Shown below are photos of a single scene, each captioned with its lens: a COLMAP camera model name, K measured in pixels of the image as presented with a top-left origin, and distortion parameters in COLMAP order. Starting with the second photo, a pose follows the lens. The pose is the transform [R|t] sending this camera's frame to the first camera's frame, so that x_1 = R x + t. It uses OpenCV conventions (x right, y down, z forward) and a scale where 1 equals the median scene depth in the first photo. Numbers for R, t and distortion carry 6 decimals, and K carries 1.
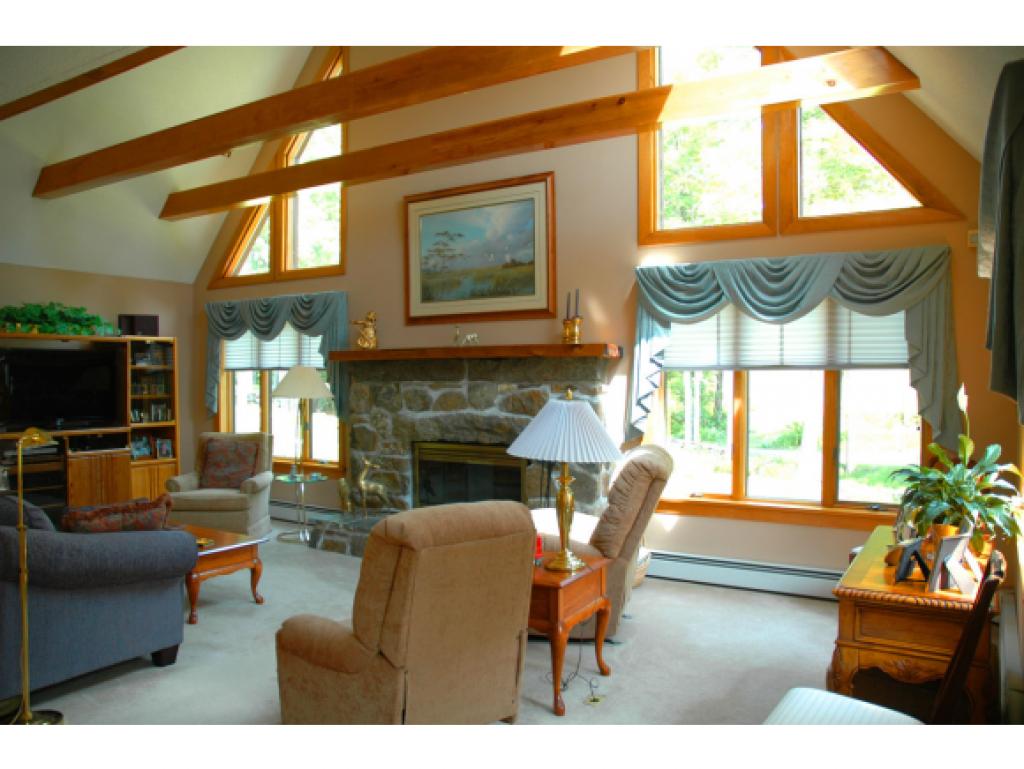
lens RADIAL K [[808.2, 0, 509.4], [0, 808.2, 403.4], [0, 0, 1]] dist [-0.158554, 0.121149]
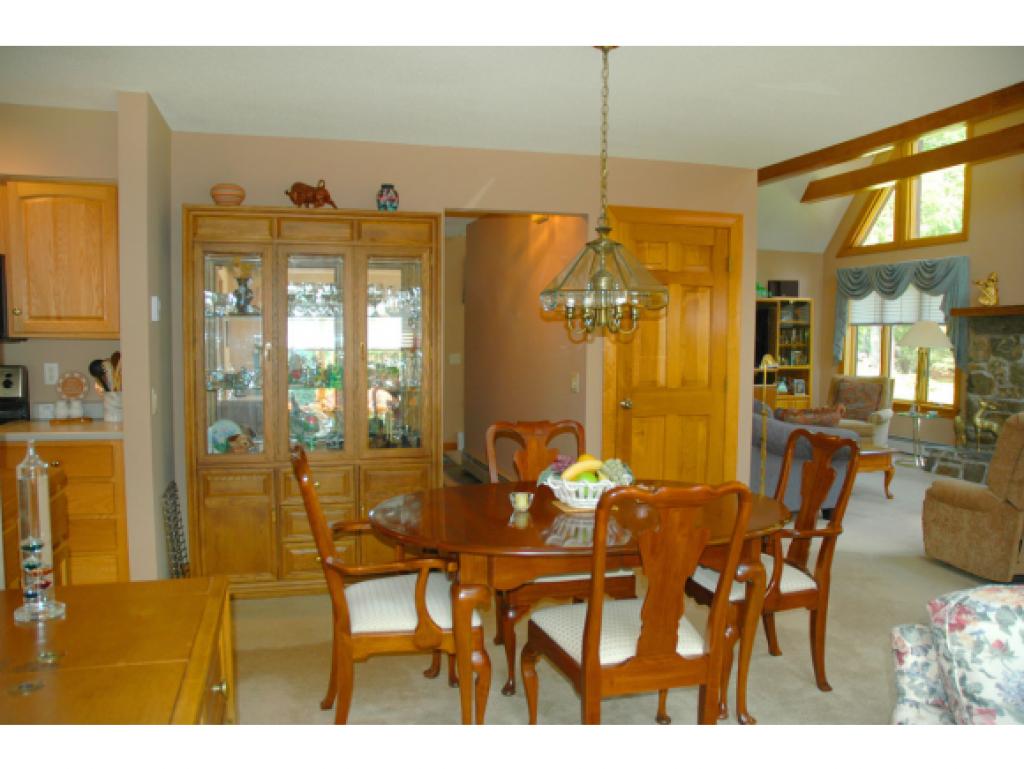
lens RADIAL K [[808.2, 0, 481.1], [0, 808.2, 399.1], [0, 0, 1]] dist [-0.158554, 0.121149]
pose [[0.744709, 0.054538, -0.665157, 0.023942], [-0.025564, 0.998255, 0.053228, 0.025718], [0.666899, -0.022635, 0.744804, -0.312557]]
